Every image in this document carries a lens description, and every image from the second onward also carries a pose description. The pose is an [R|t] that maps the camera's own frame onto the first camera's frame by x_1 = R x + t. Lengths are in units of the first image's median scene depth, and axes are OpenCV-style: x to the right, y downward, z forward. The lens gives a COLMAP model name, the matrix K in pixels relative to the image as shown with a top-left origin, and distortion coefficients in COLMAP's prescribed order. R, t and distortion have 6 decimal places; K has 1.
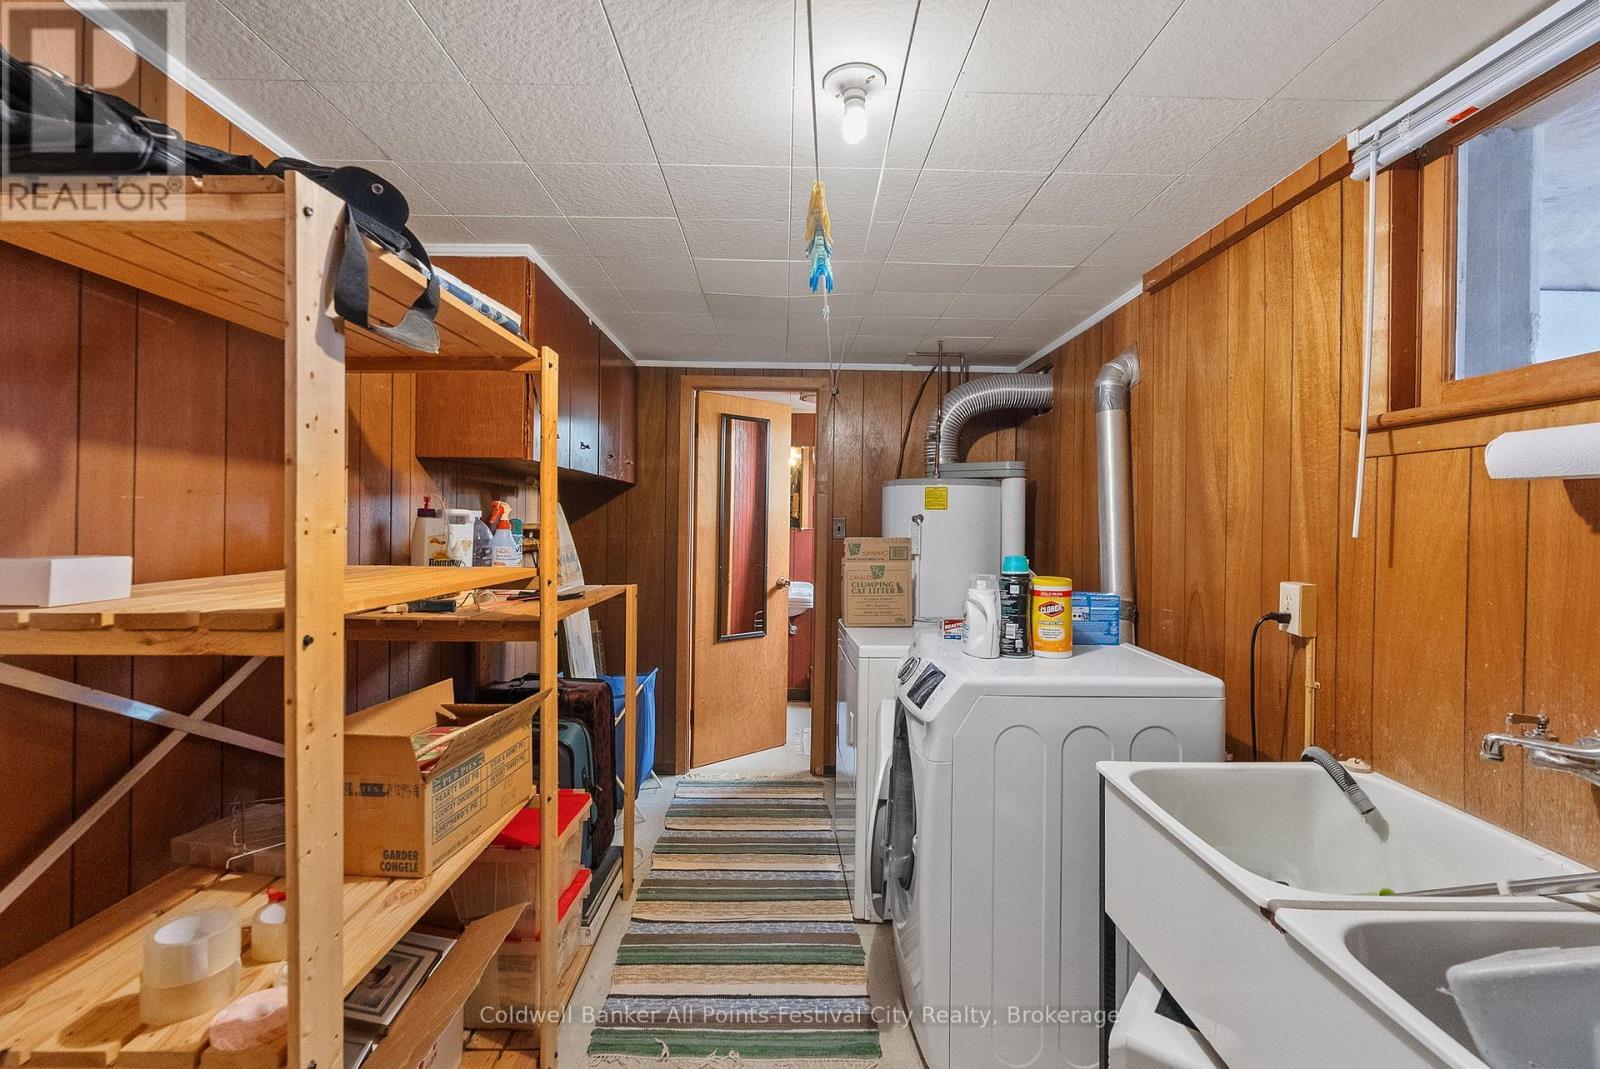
lens RADIAL K [[729.7, 0, 799.6], [0, 729.7, 526.1], [0, 0, 1]] dist [-0.017945, 0.004522]
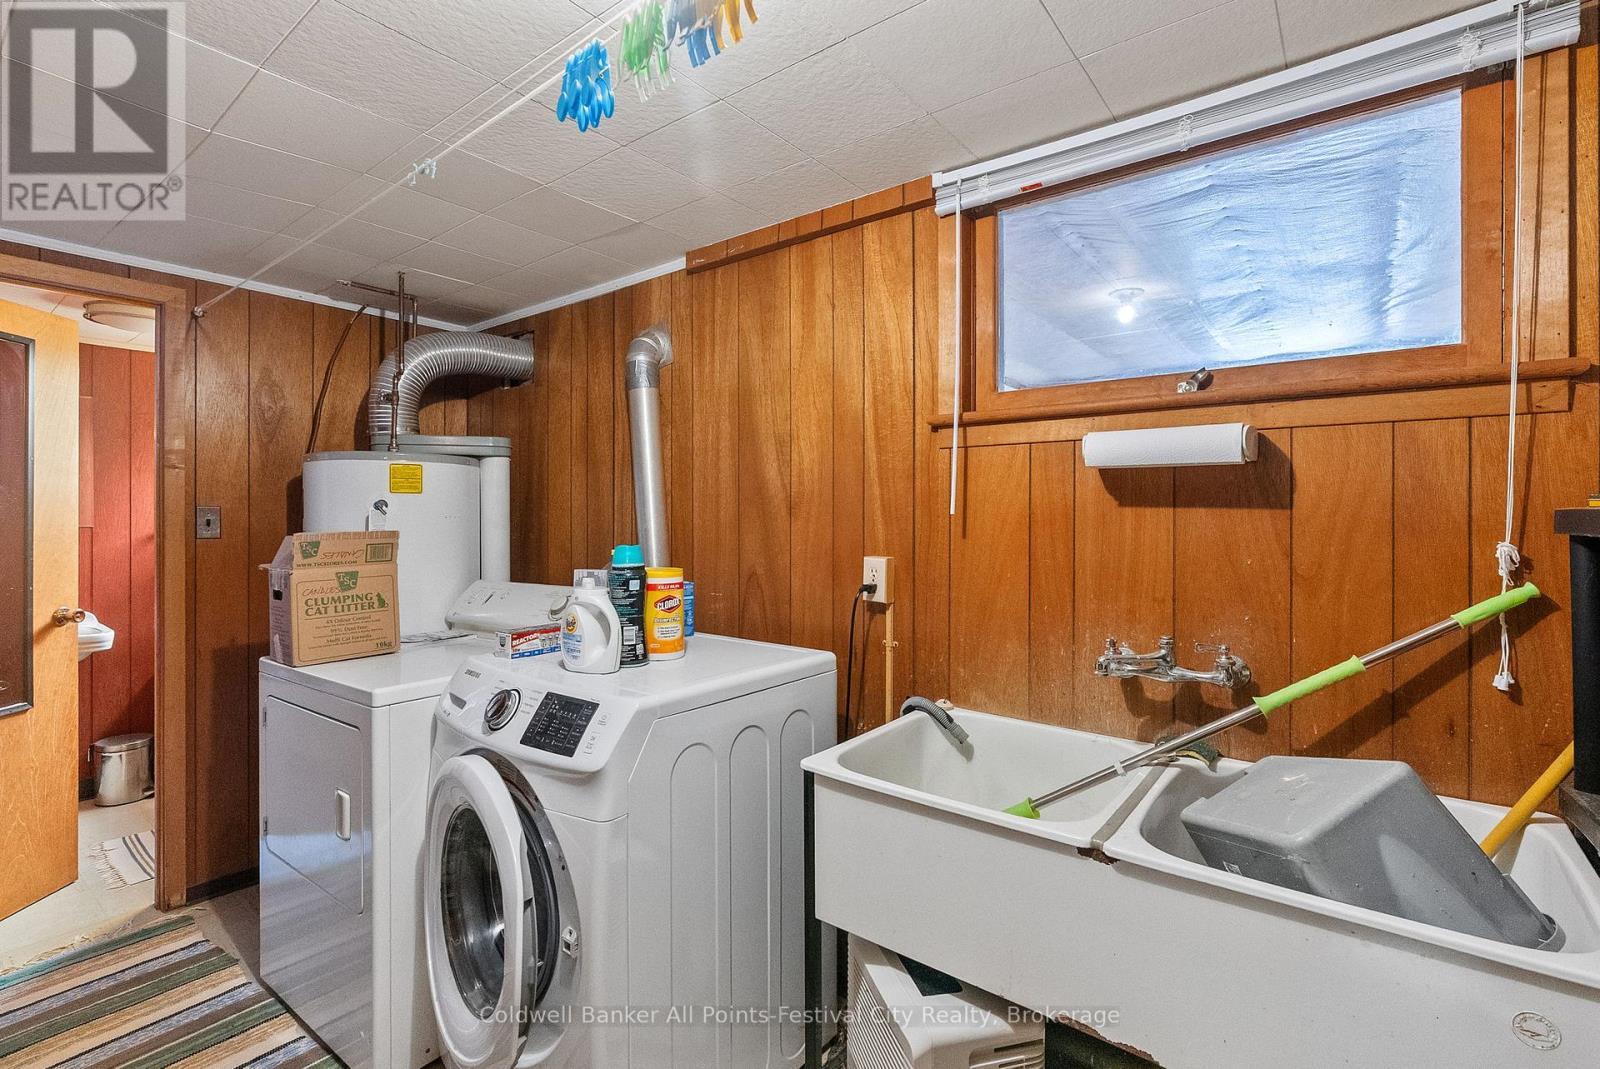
lens RADIAL K [[729.7, 0, 803.3], [0, 729.7, 521.2], [0, 0, 1]] dist [-0.017945, 0.004522]
pose [[0.619110, -0.016799, 0.785125, -0.239222], [0.015666, 0.999836, 0.009040, 0.009256], [-0.785148, 0.006703, 0.619272, 0.328998]]
